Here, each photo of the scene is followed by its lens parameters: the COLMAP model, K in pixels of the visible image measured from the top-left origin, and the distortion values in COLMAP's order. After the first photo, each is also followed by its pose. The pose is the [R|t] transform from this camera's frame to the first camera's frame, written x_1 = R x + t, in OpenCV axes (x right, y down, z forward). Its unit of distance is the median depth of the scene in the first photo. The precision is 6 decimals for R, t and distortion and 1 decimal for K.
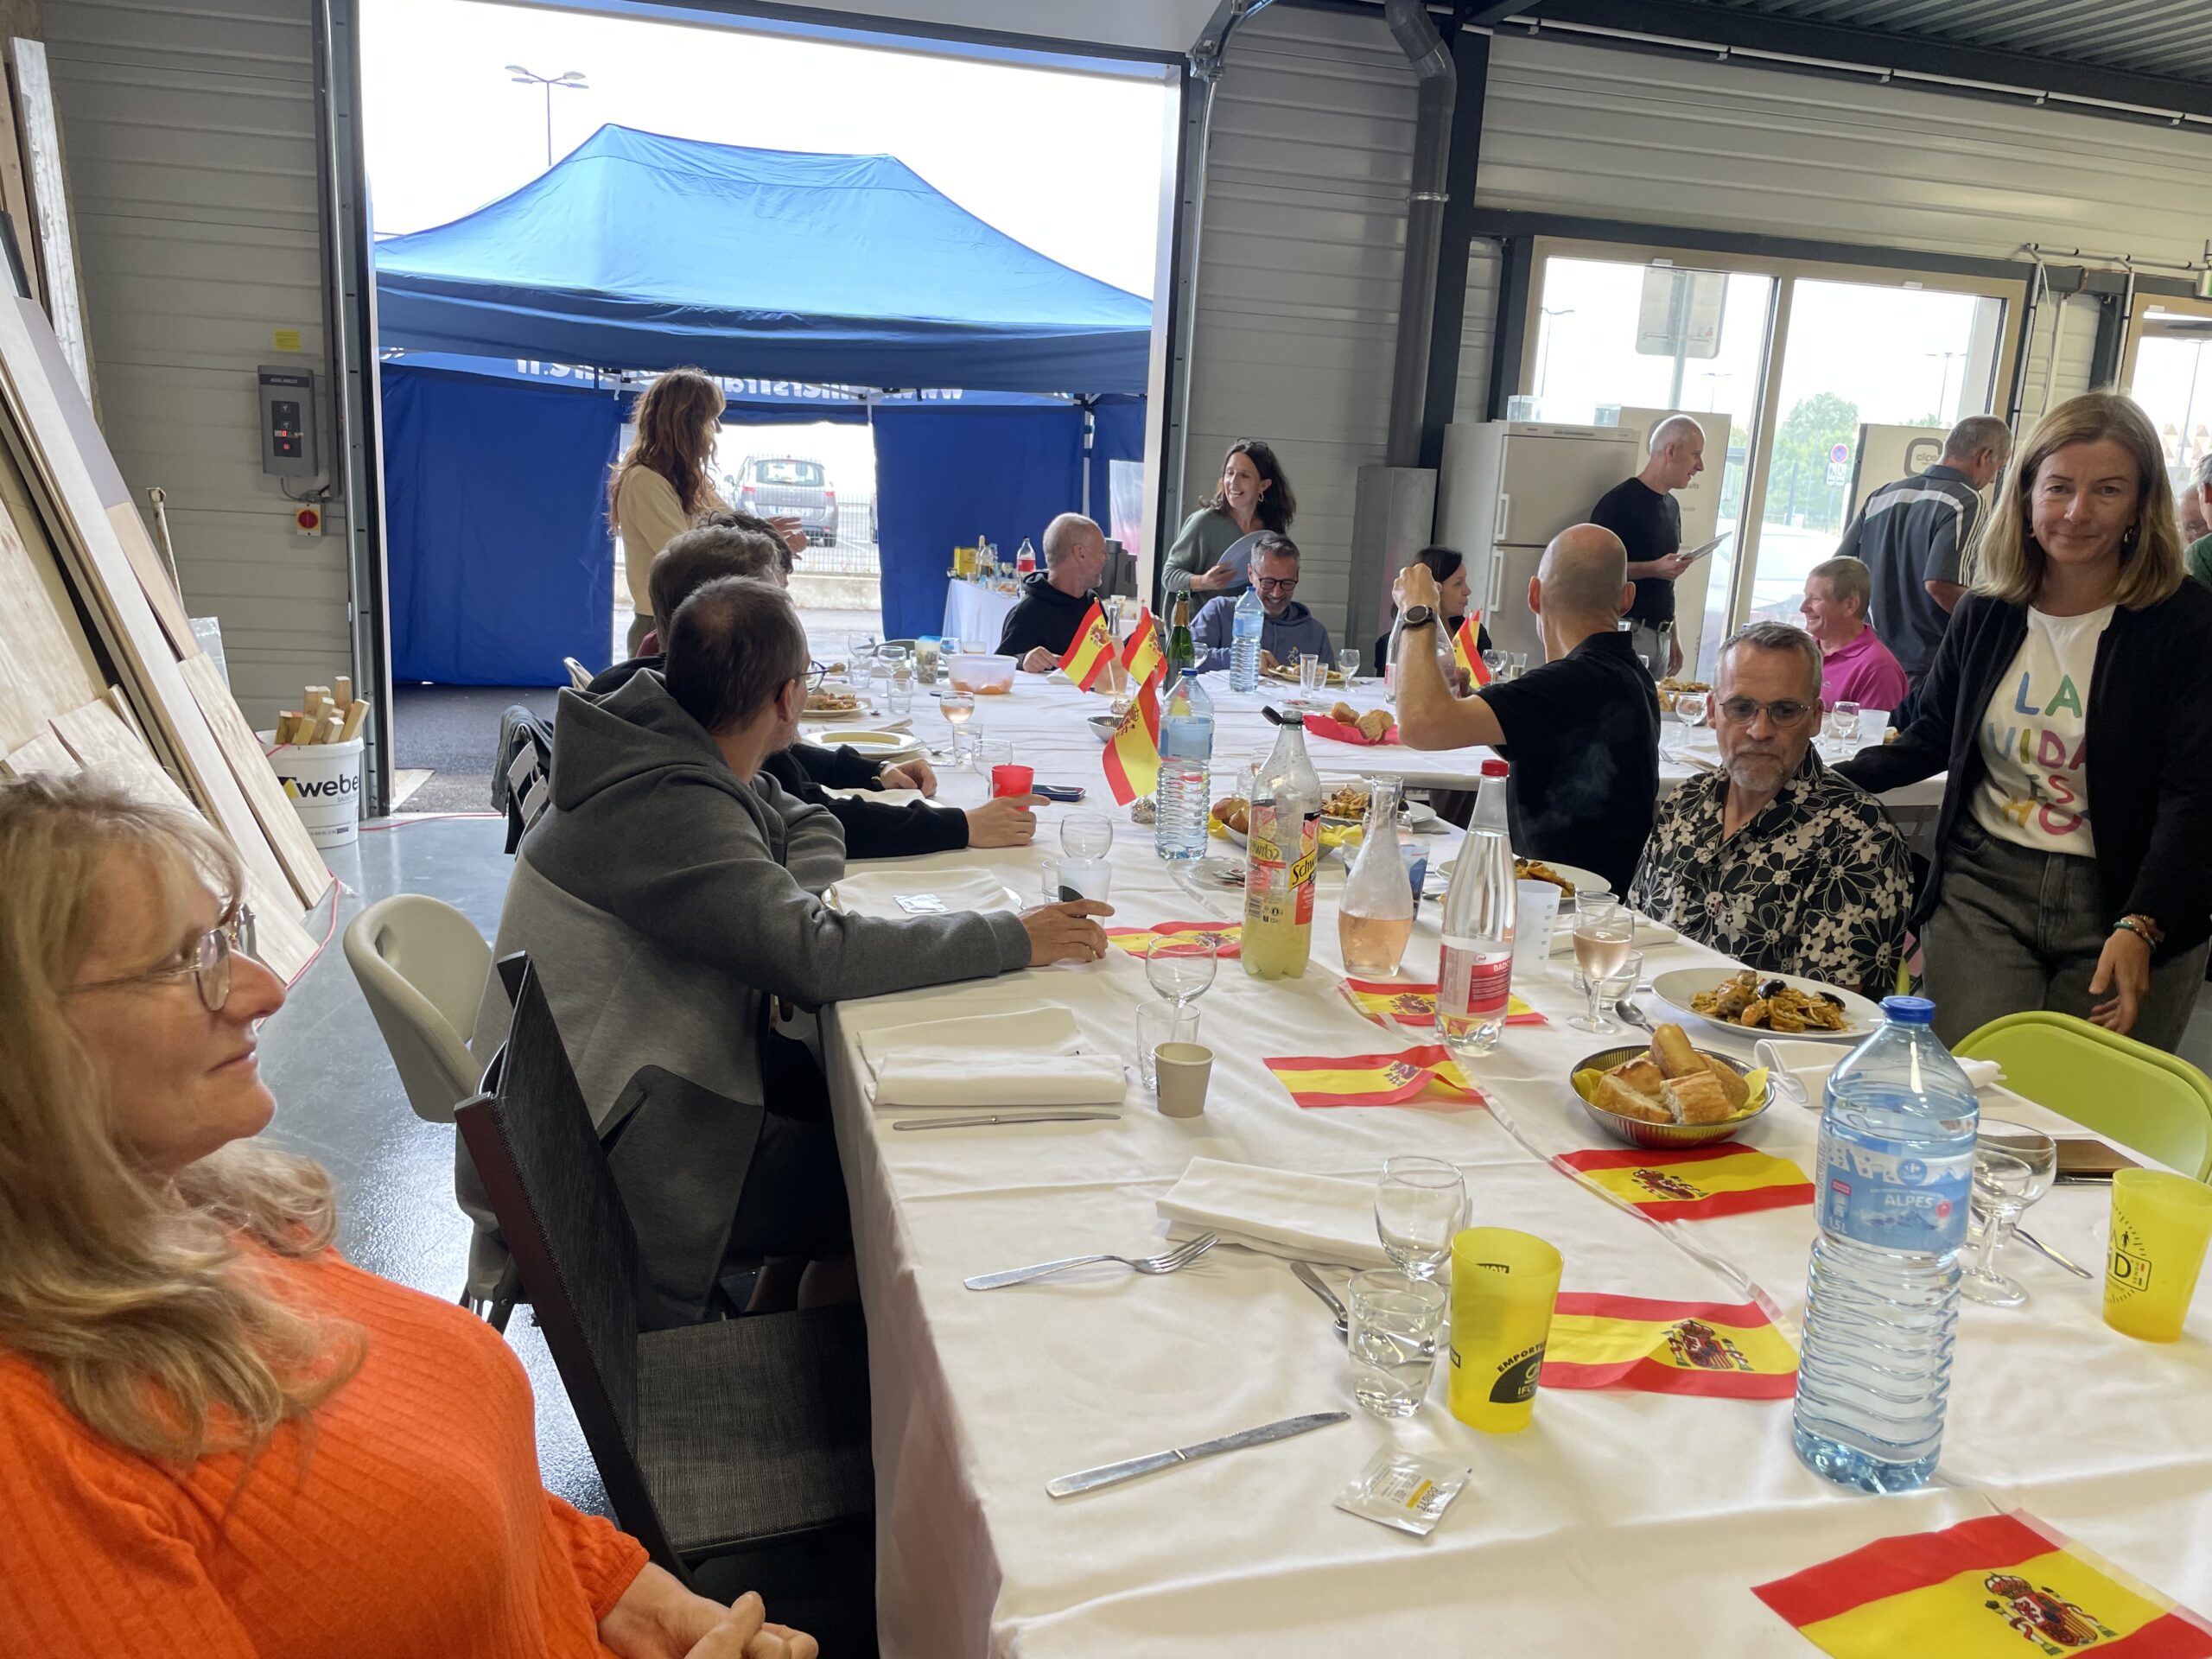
lens RADIAL K [[1627.0, 0, 1143.8], [0, 1627.0, 846.7], [0, 0, 1]] dist [0.055005, -0.084637]
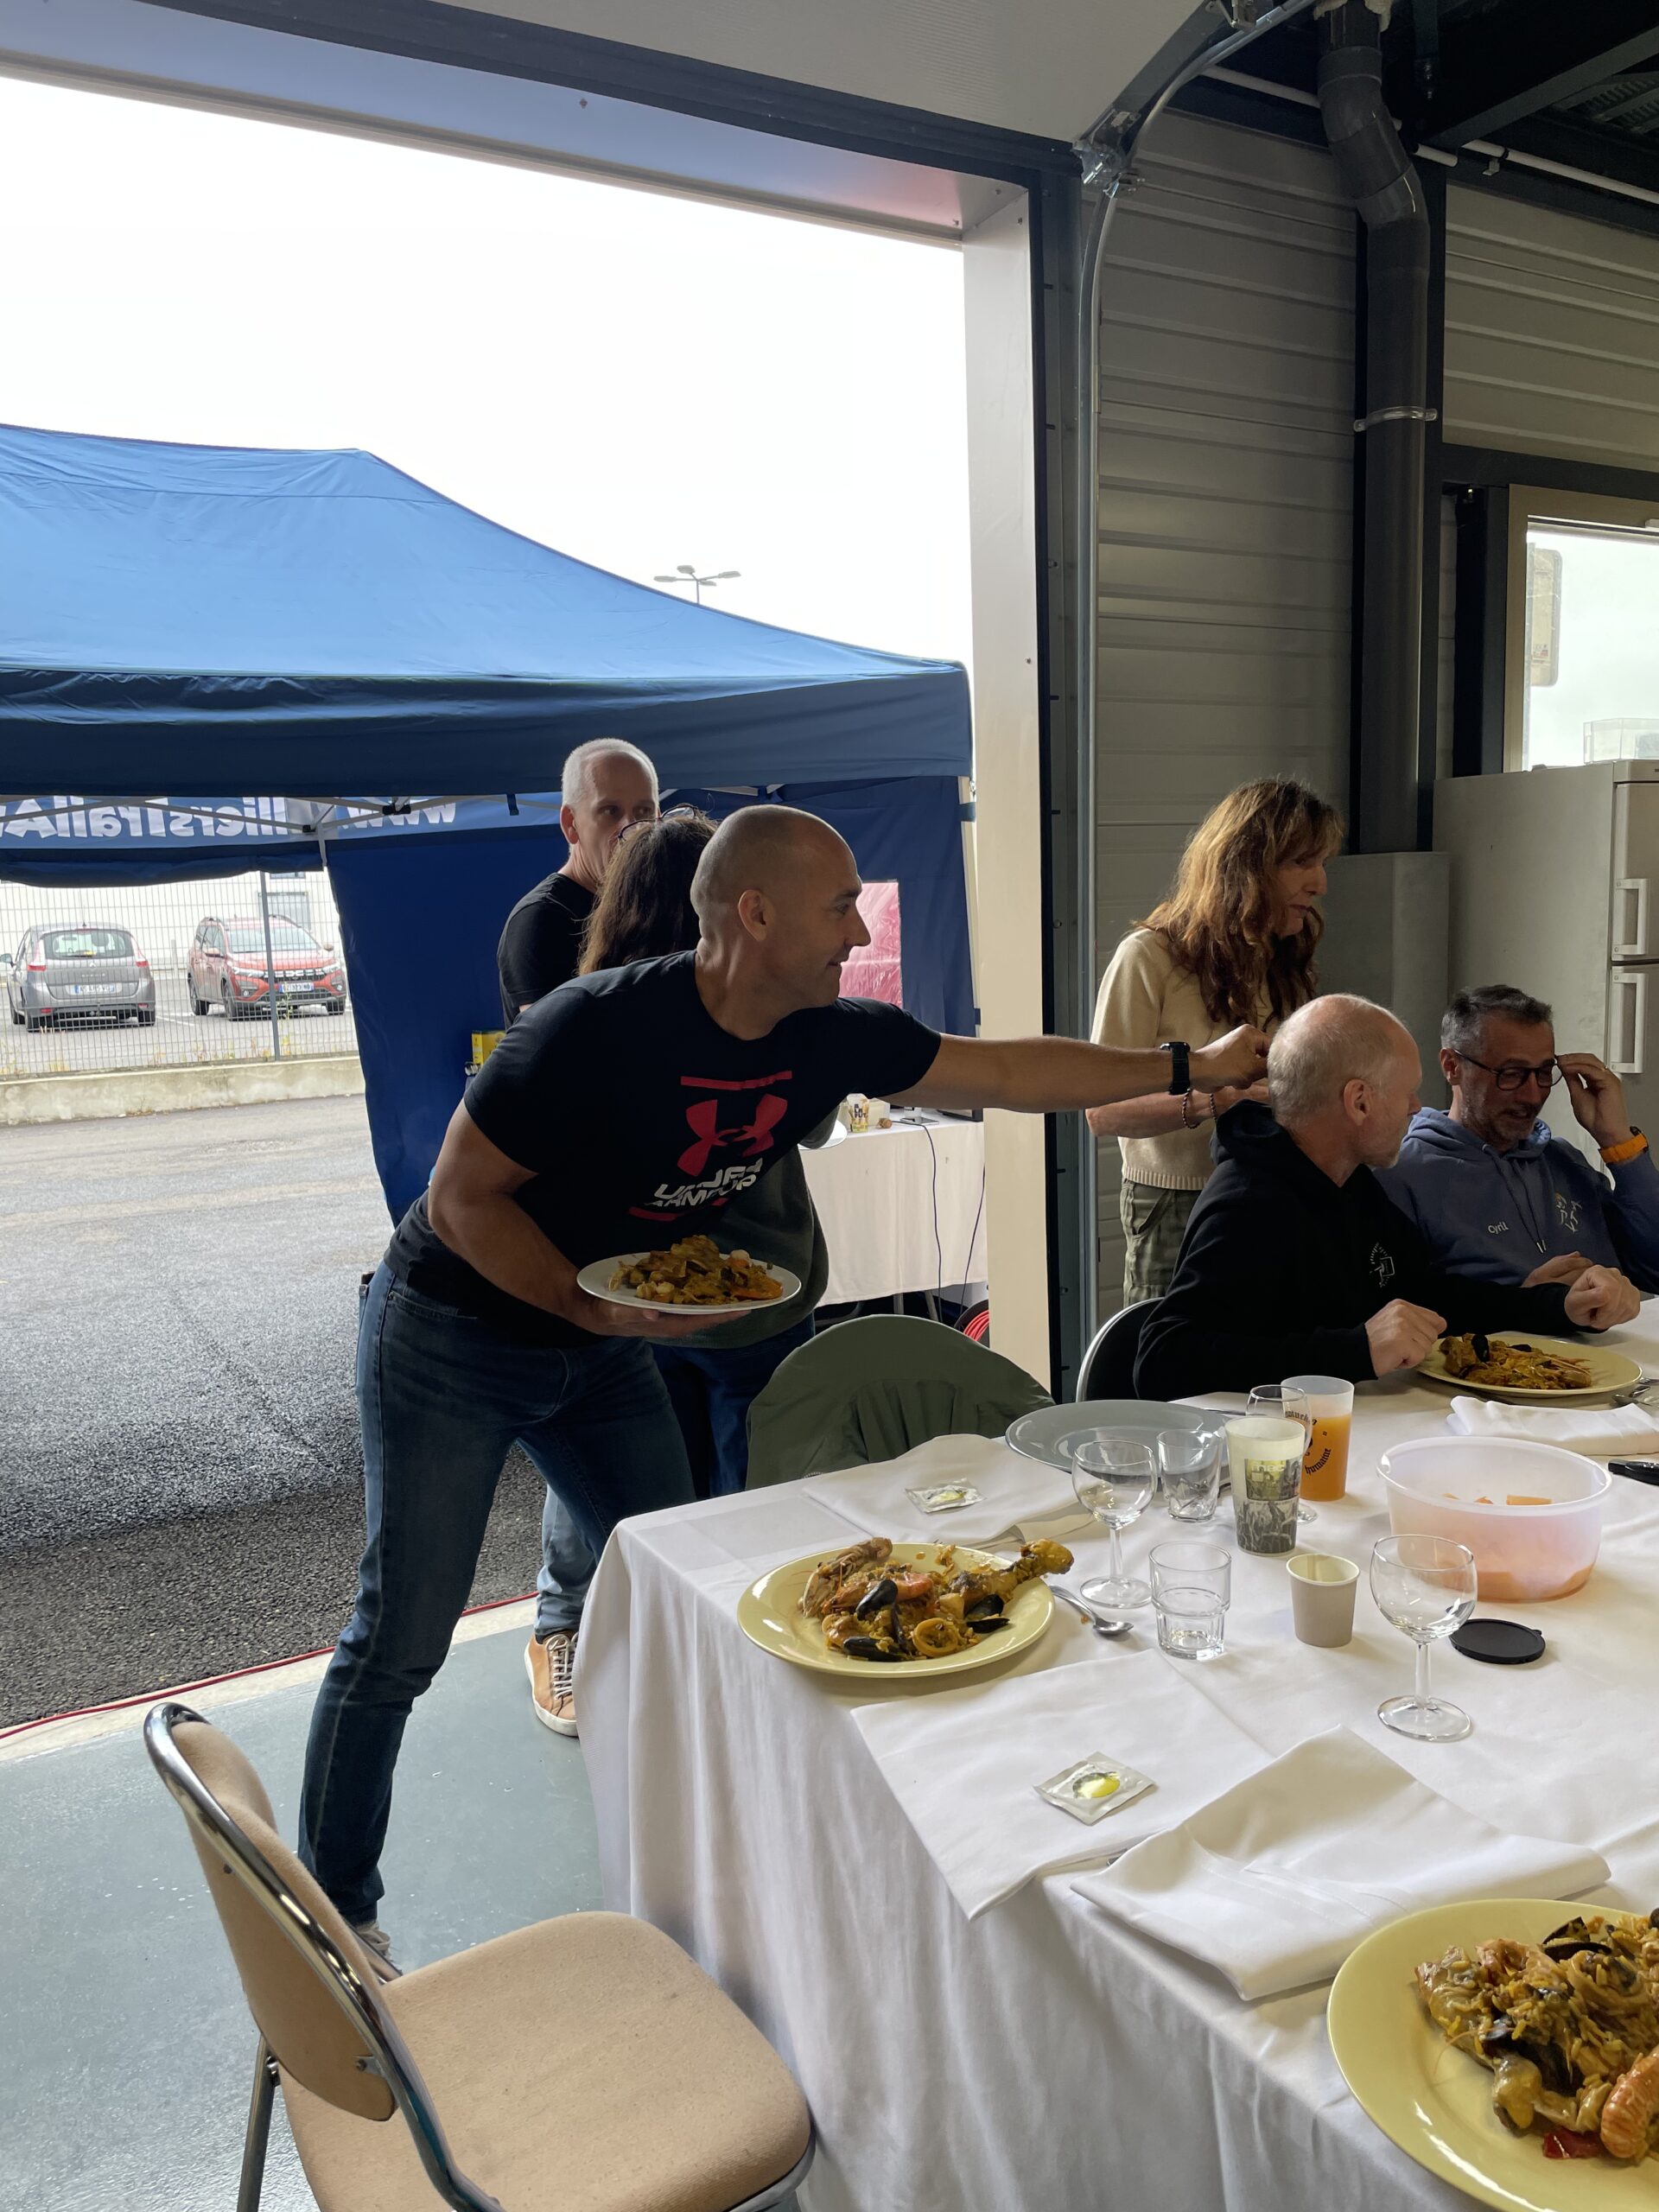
lens RADIAL K [[1627.0, 0, 857.2], [0, 1627.0, 1136.5], [0, 0, 1]] dist [0.055005, -0.084637]
pose [[0.965244, -0.119732, 0.232311, -0.152120], [0.137087, 0.988740, -0.059999, -0.094462], [-0.222511, 0.089761, 0.970789, 0.368122]]
